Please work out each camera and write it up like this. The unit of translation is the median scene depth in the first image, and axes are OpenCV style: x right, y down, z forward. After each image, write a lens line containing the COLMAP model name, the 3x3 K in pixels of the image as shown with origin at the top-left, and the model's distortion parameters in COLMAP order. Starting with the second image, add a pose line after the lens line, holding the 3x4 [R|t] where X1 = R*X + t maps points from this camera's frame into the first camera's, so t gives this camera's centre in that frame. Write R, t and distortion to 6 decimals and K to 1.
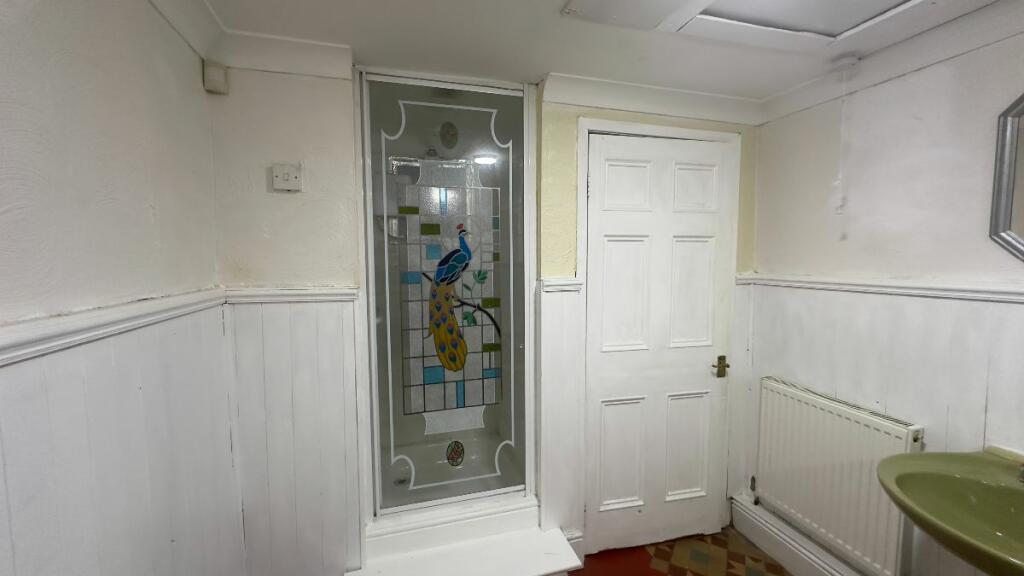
lens RADIAL K [[411.4, 0, 508.1], [0, 411.4, 285.6], [0, 0, 1]] dist [0.000445, 0.000039]
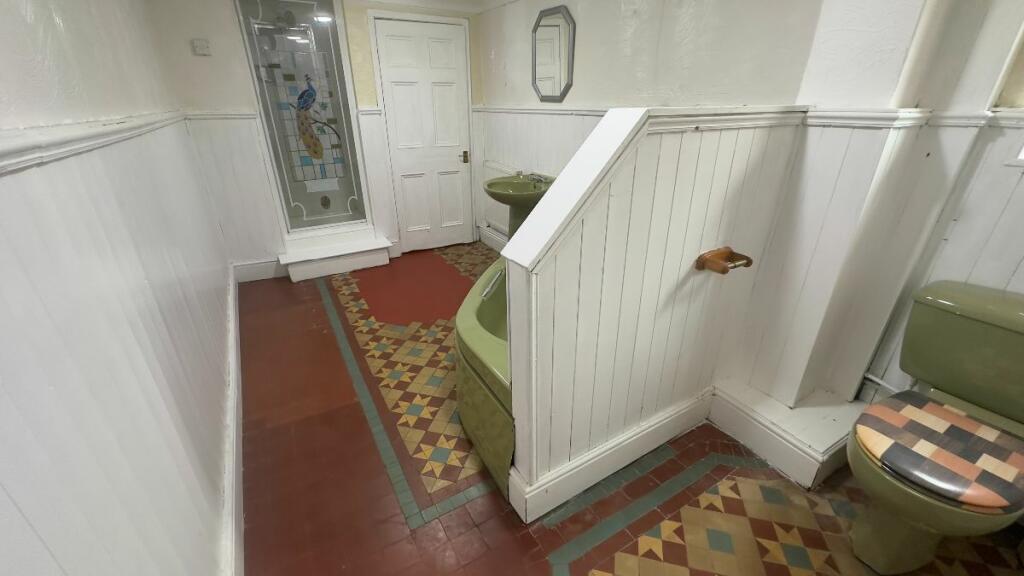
lens RADIAL K [[411.4, 0, 508.1], [0, 411.4, 285.6], [0, 0, 1]] dist [0.000445, 0.000039]
pose [[0.971929, -0.096342, 0.214644, 0.268356], [0.015686, 0.936820, 0.349461, 0.102476], [-0.234750, -0.336284, 0.912034, -1.179890]]
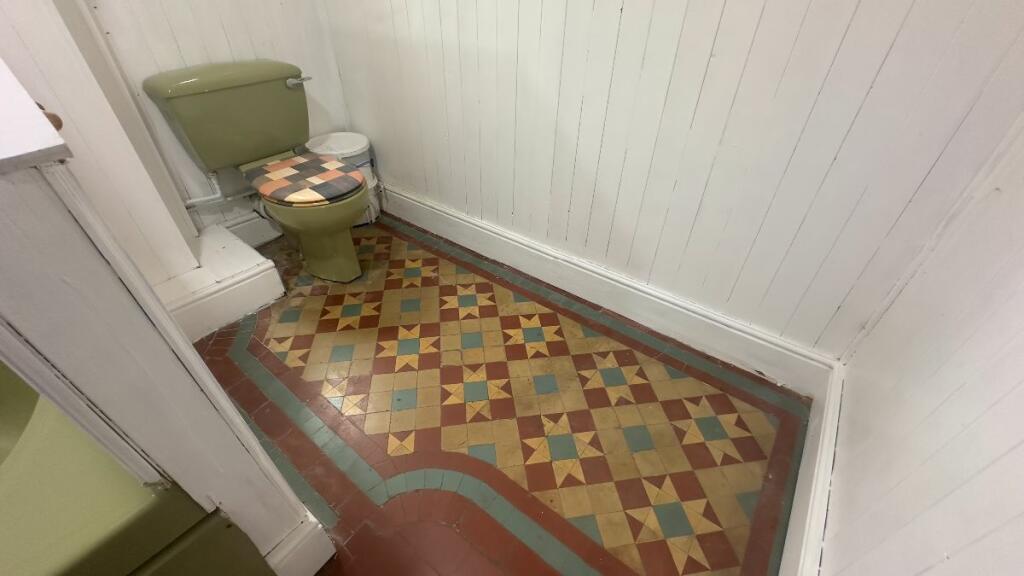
lens RADIAL K [[411.4, 0, 508.1], [0, 411.4, 285.6], [0, 0, 1]] dist [0.000445, 0.000039]
pose [[-0.585387, -0.497576, 0.640110, 0.123532], [0.046617, 0.767561, 0.639279, 0.212217], [-0.809413, 0.404065, -0.426124, -0.710758]]
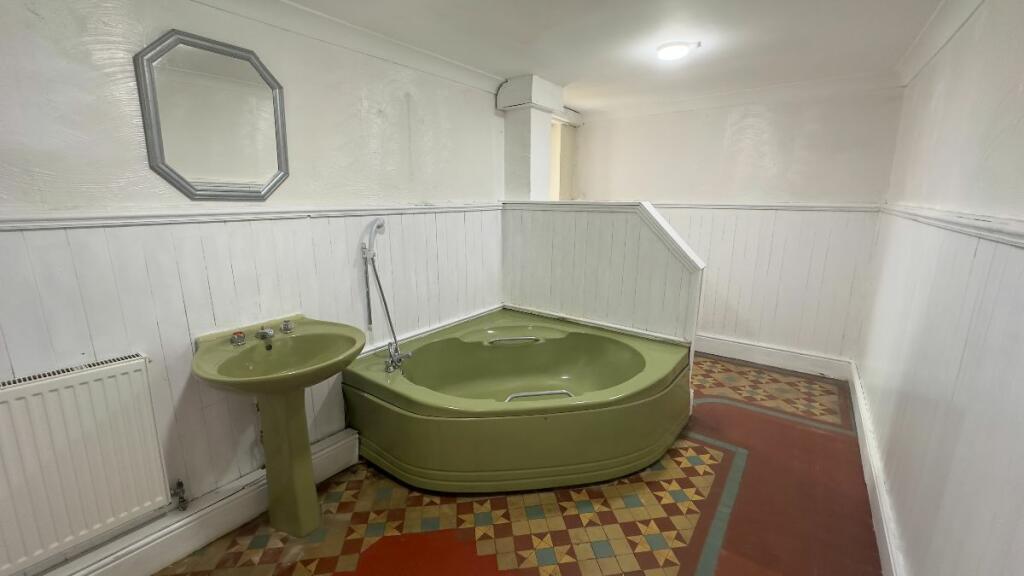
lens RADIAL K [[430.7, 0, 510.8], [0, 430.7, 274.4], [0, 0, 1]] dist [-0.000803, -0.000128]
pose [[-0.613226, -0.141510, 0.777129, -0.290247], [0.052973, 0.974240, 0.219203, -0.026410], [-0.788129, 0.175587, -0.589933, 0.684092]]
